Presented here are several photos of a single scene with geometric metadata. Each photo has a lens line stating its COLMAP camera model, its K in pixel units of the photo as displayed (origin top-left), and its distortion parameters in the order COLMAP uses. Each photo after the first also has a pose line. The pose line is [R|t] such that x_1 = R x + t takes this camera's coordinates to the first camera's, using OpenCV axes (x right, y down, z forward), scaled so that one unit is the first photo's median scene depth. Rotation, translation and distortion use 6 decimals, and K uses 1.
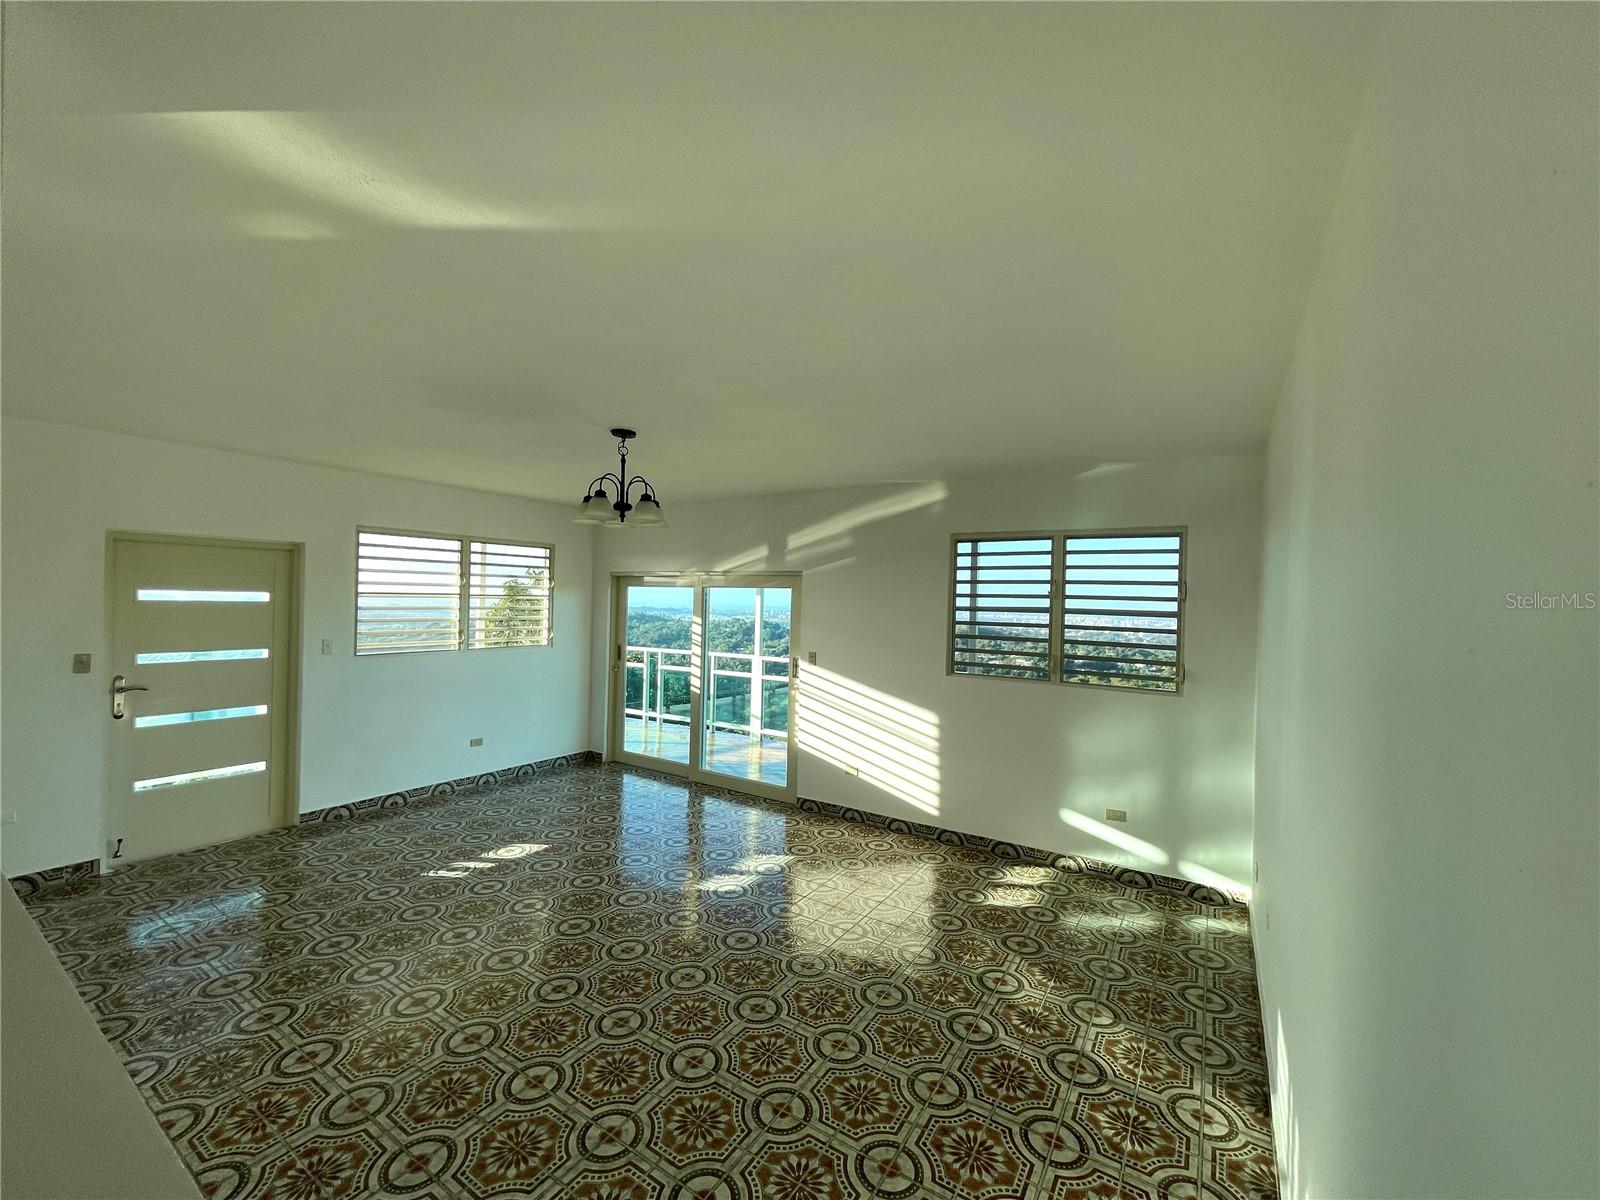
lens RADIAL K [[648.2, 0, 798.7], [0, 648.2, 600.8], [0, 0, 1]] dist [-0.001820, -0.000274]
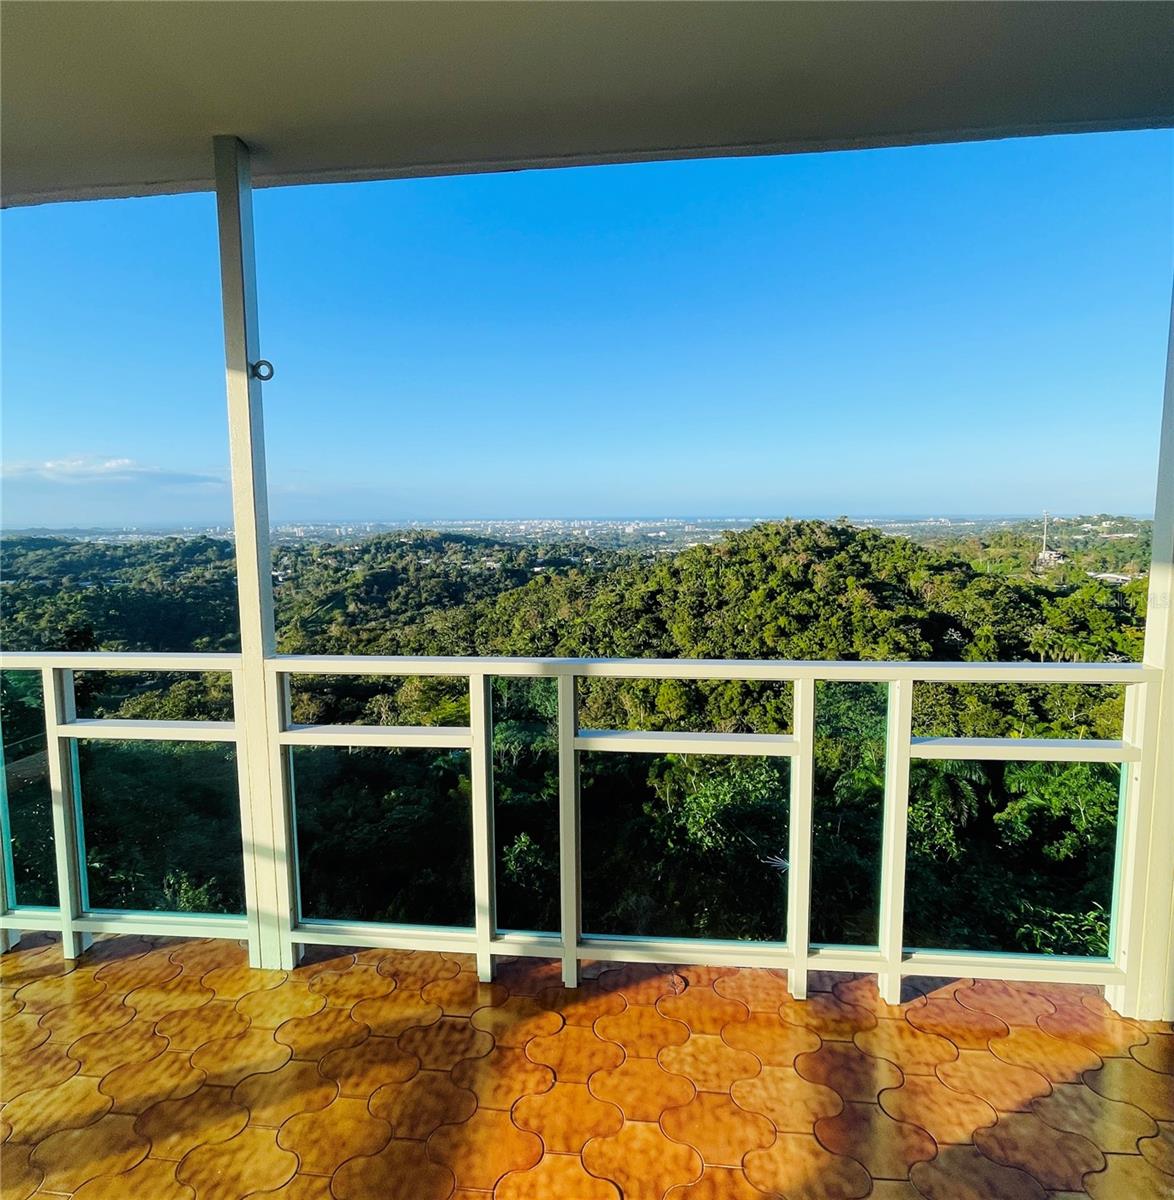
lens RADIAL K [[634.8, 0, 586.0], [0, 634.8, 565.5], [0, 0, 1]] dist [-0.009594, 0.004807]
pose [[0.884935, -0.065882, 0.461032, -0.060840], [0.025331, 0.995287, 0.093605, 0.028080], [-0.465026, -0.071156, 0.882433, 0.716626]]
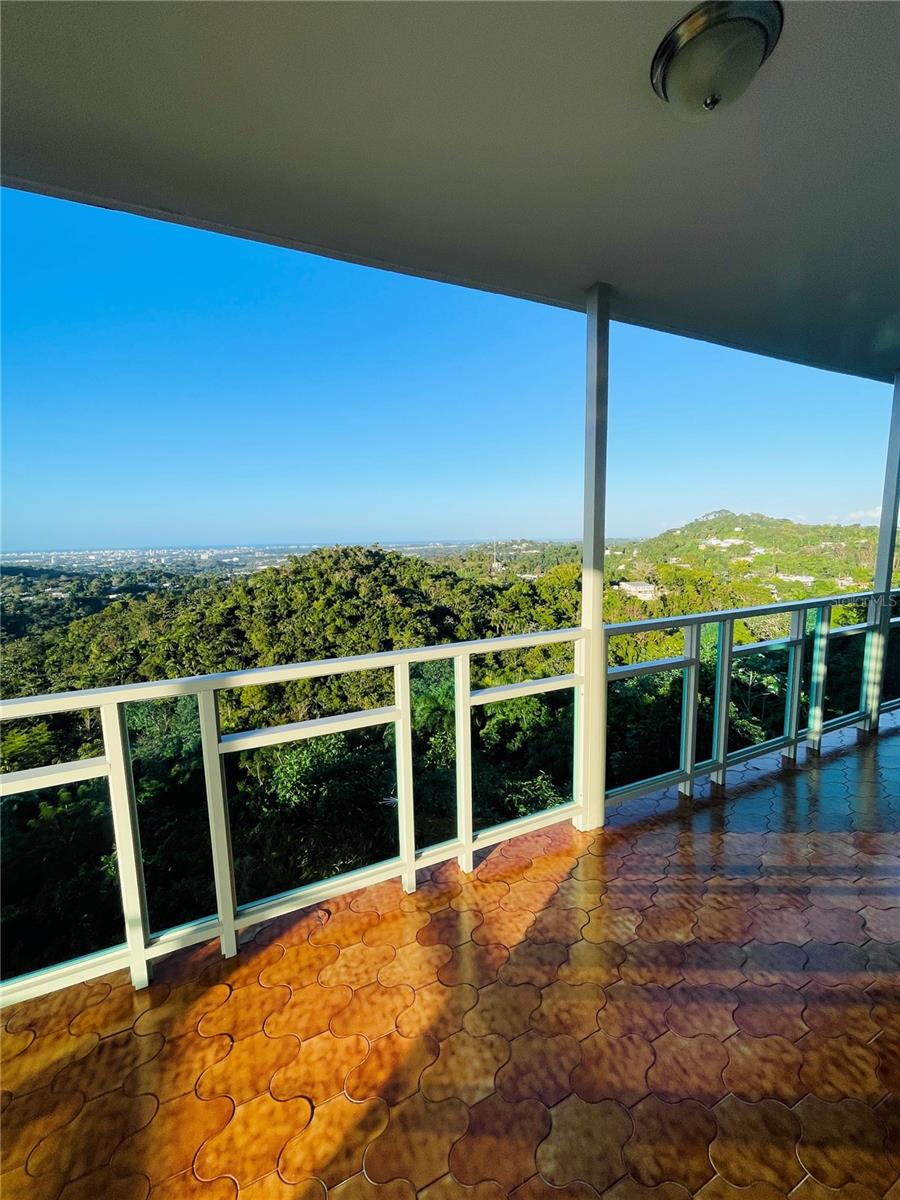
lens RADIAL K [[486.2, 0, 447.4], [0, 486.2, 597.7], [0, 0, 1]] dist [-0.001820, -0.000274]
pose [[0.524022, -0.136390, 0.840713, -0.073718], [0.029489, 0.989408, 0.142133, 0.026912], [-0.851194, -0.049689, 0.522494, 0.737000]]
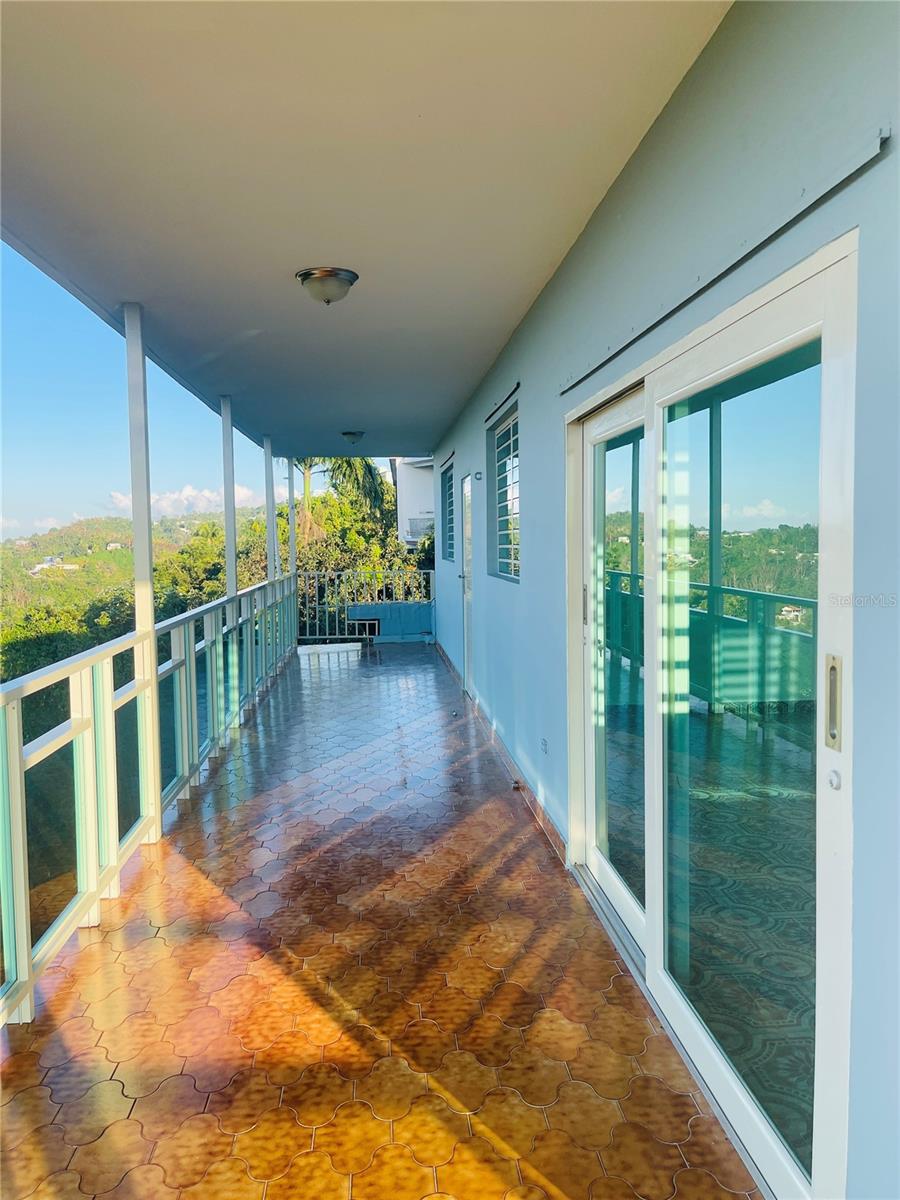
lens RADIAL K [[909.2, 0, 451.7], [0, 909.2, 598.8], [0, 0, 1]] dist [0.037176, -0.045602]
pose [[-0.612642, -0.064443, 0.787729, -0.334098], [0.001511, 0.996573, 0.082703, 0.025685], [-0.790359, 0.051858, -0.610445, 1.011558]]
